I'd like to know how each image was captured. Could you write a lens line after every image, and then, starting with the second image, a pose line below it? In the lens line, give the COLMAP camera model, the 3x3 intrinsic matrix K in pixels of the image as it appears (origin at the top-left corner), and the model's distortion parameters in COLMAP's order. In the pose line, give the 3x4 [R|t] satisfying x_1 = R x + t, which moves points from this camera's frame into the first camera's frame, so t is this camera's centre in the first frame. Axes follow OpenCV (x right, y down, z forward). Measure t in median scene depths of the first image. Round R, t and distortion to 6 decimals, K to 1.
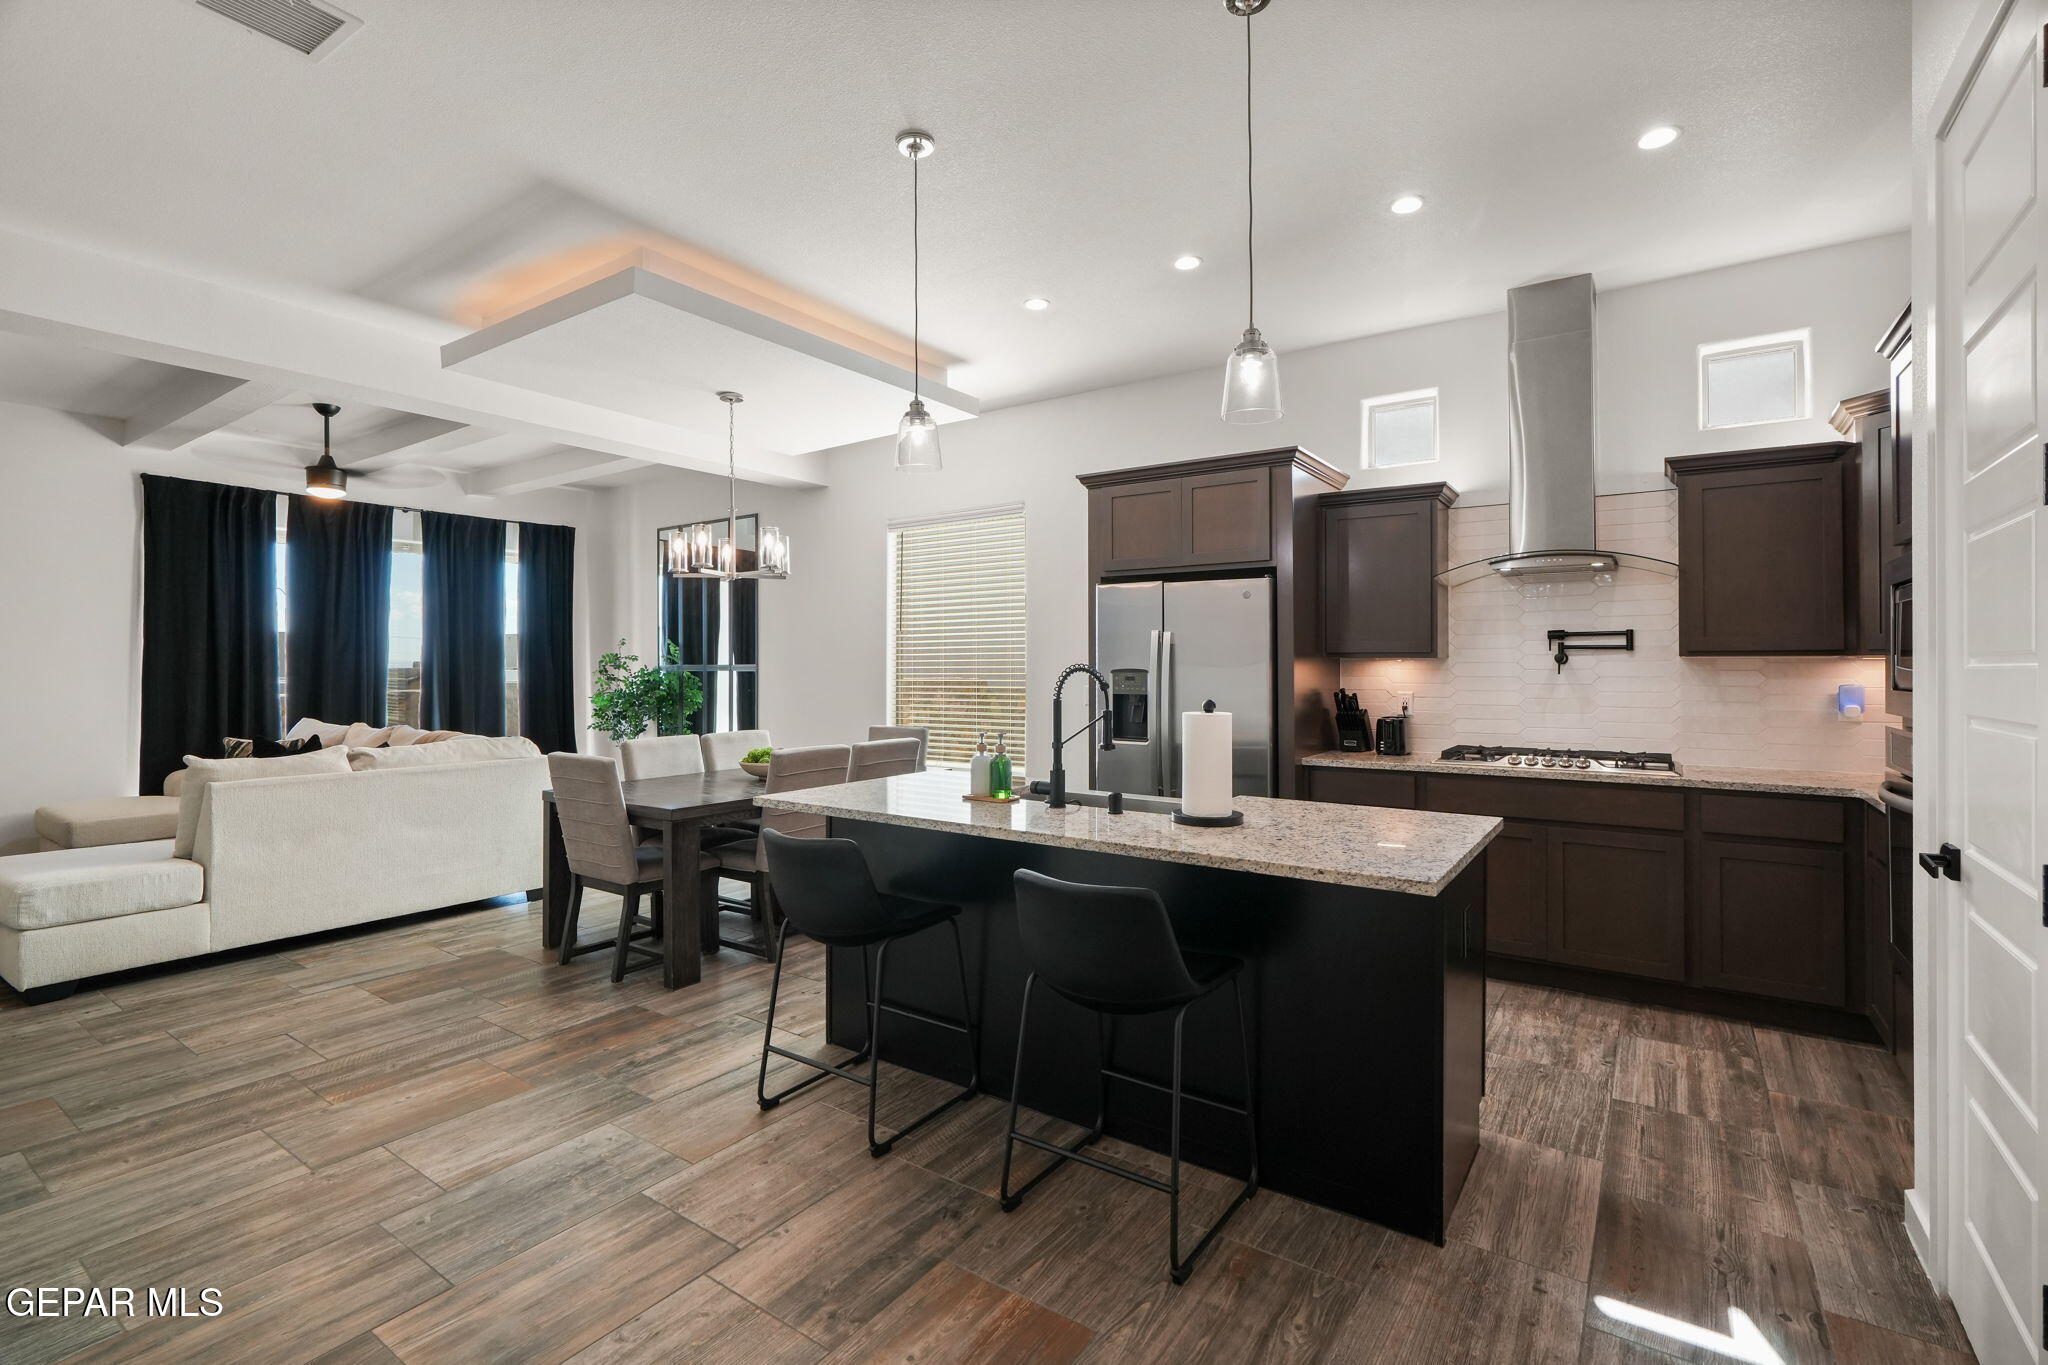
lens RADIAL K [[929.7, 0, 1007.2], [0, 929.7, 664.2], [0, 0, 1]] dist [-0.002258, 0.001772]
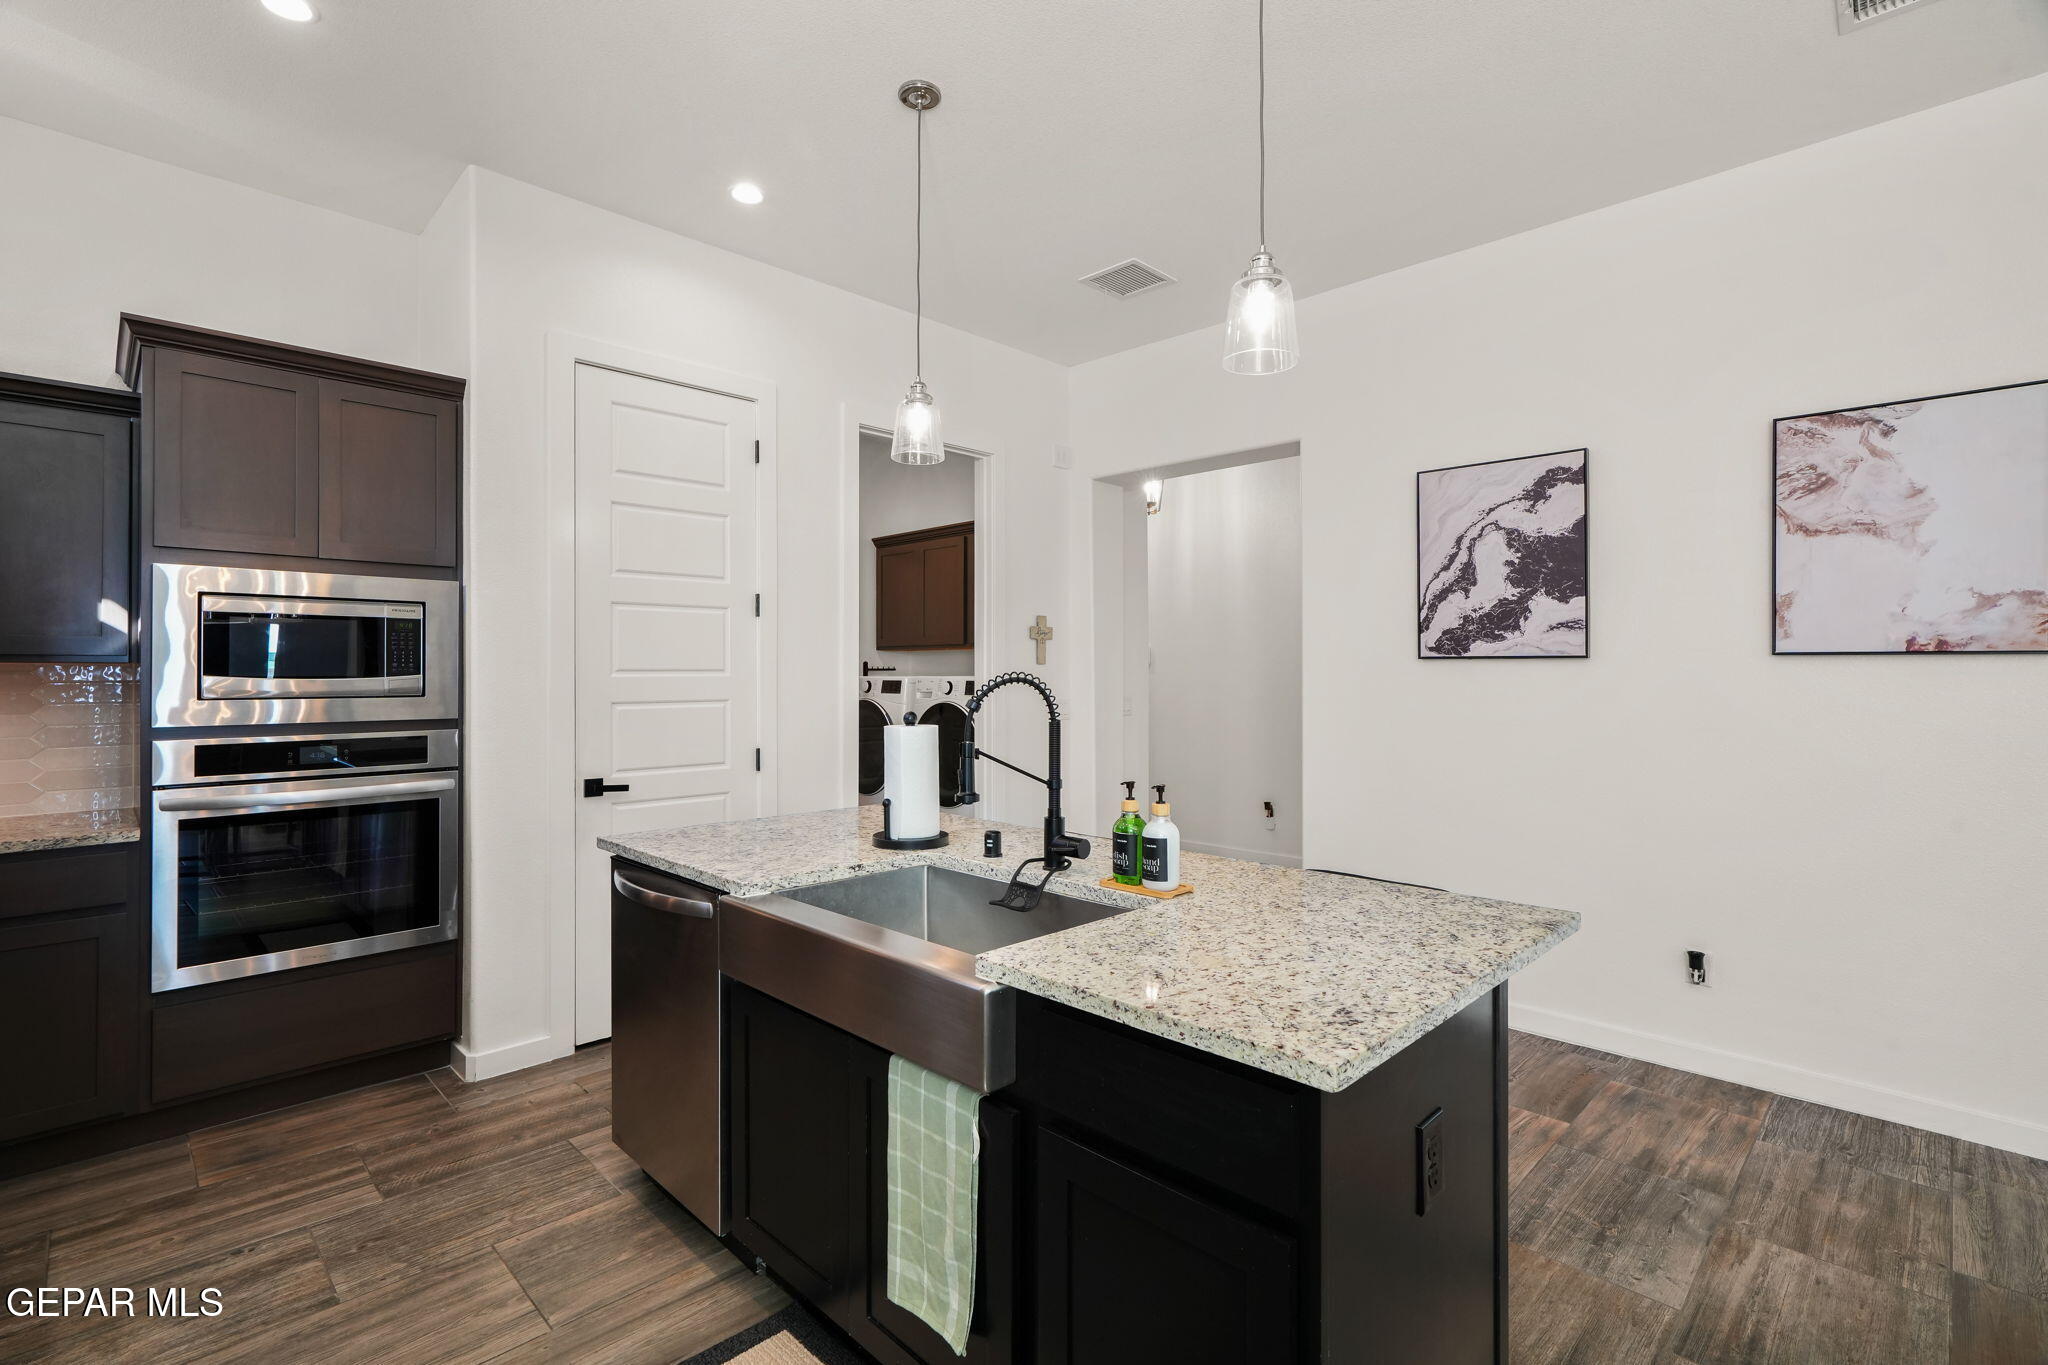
lens RADIAL K [[946.5, 0, 1019.7], [0, 946.5, 682.2], [0, 0, 1]] dist [-0.003666, 0.000432]
pose [[-0.986940, 0.000380, 0.161089, -0.027037], [0.001839, 0.999959, 0.008908, 0.000412], [-0.161079, 0.009088, -0.986900, 1.130693]]
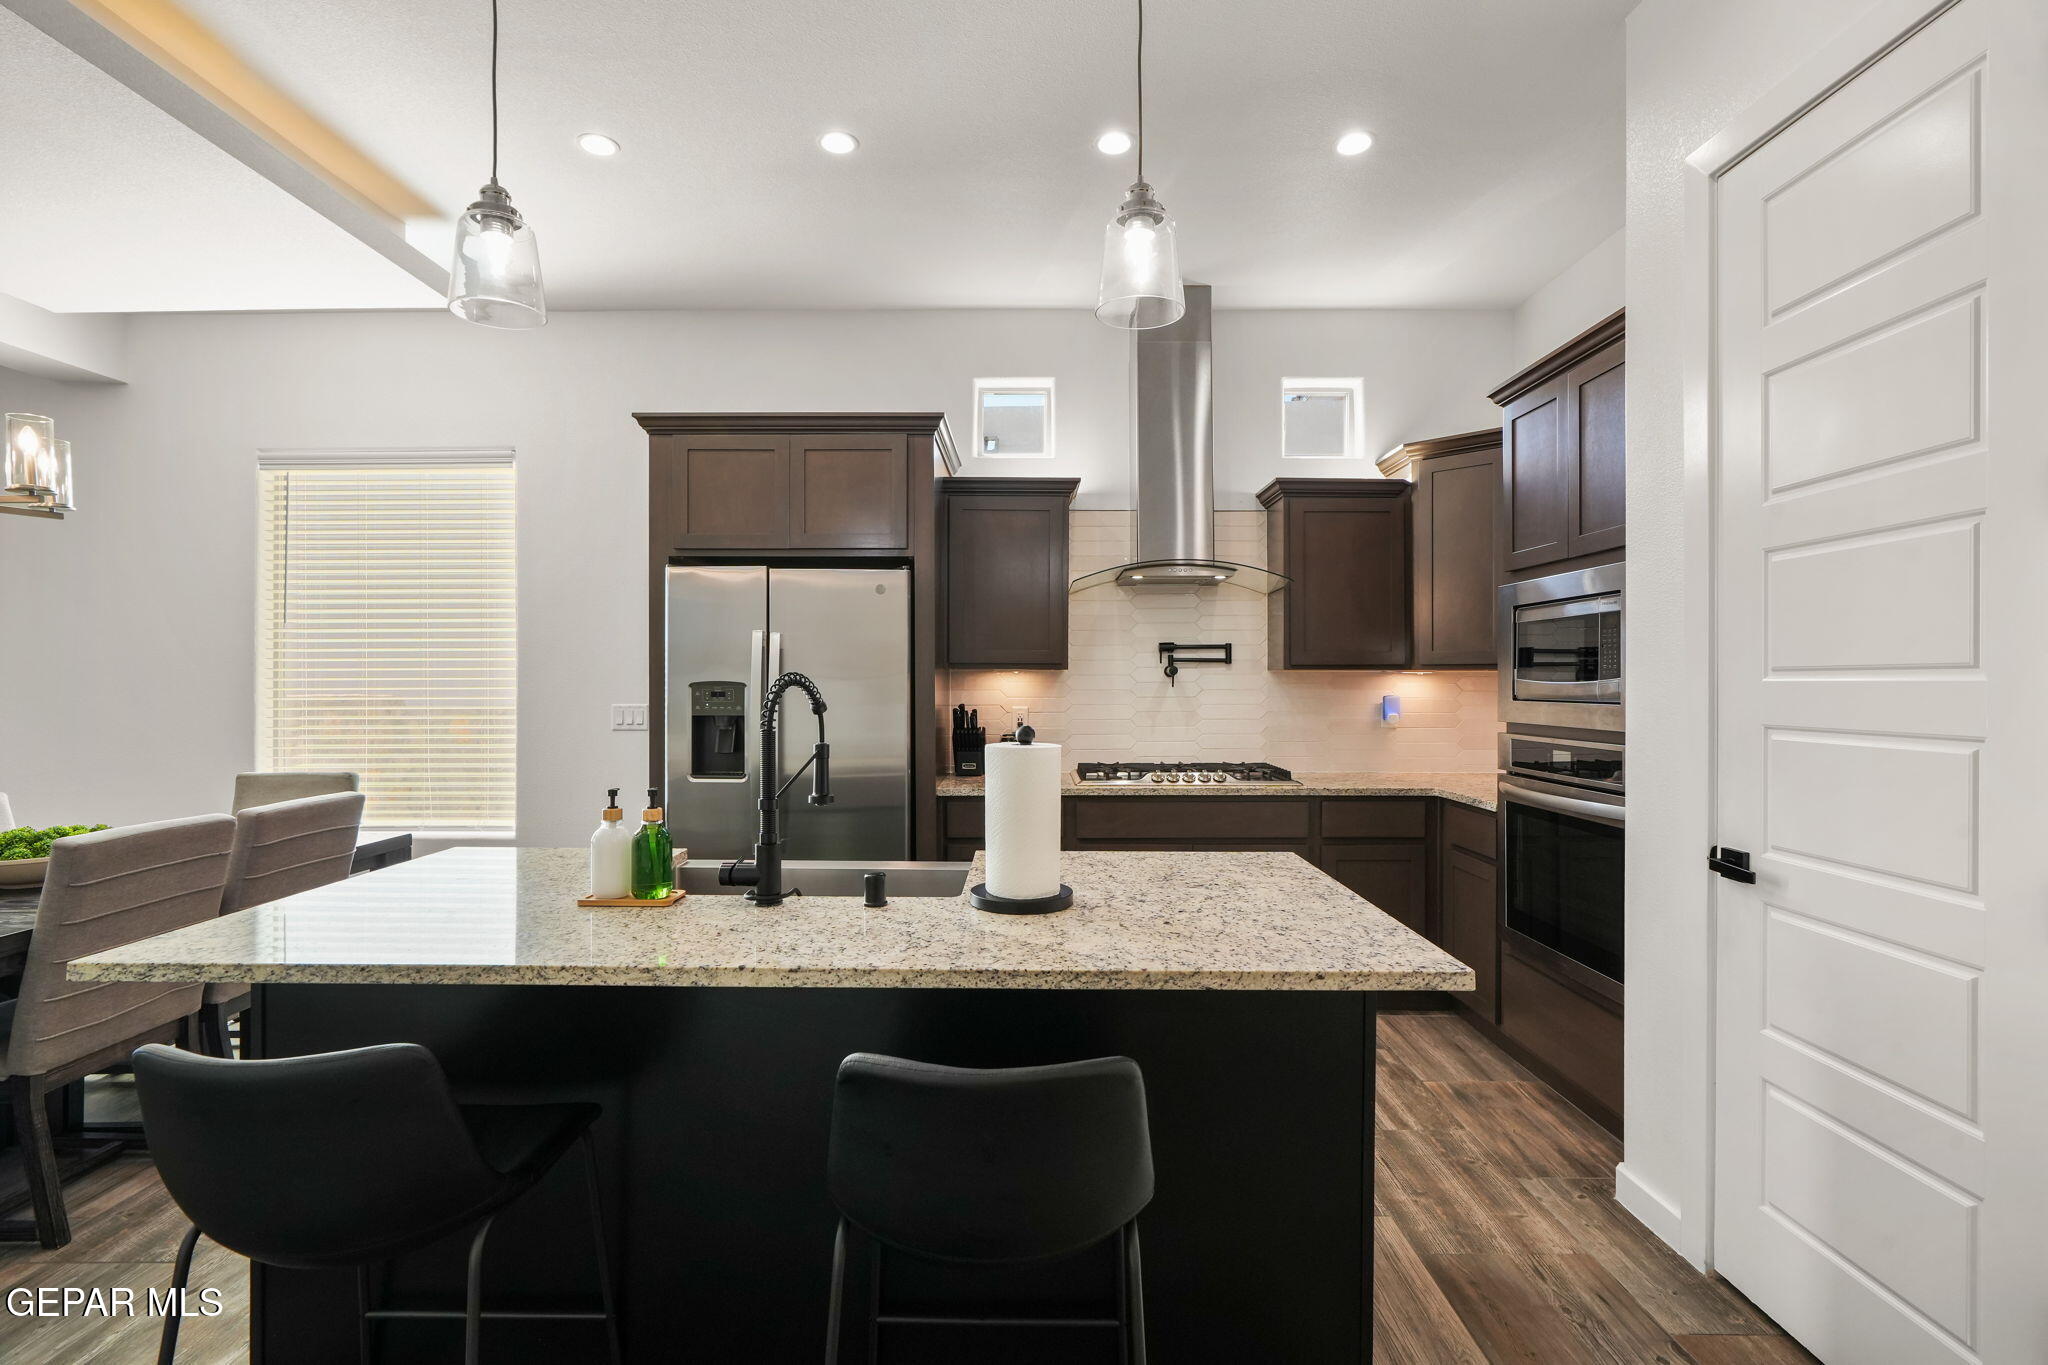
lens RADIAL K [[946.5, 0, 1019.7], [0, 946.5, 682.2], [0, 0, 1]] dist [-0.003666, 0.000432]
pose [[0.819283, -0.000170, 0.573390, -0.111941], [-0.002646, 0.999988, 0.004078, 0.001880], [-0.573384, -0.004858, 0.819272, 0.254430]]
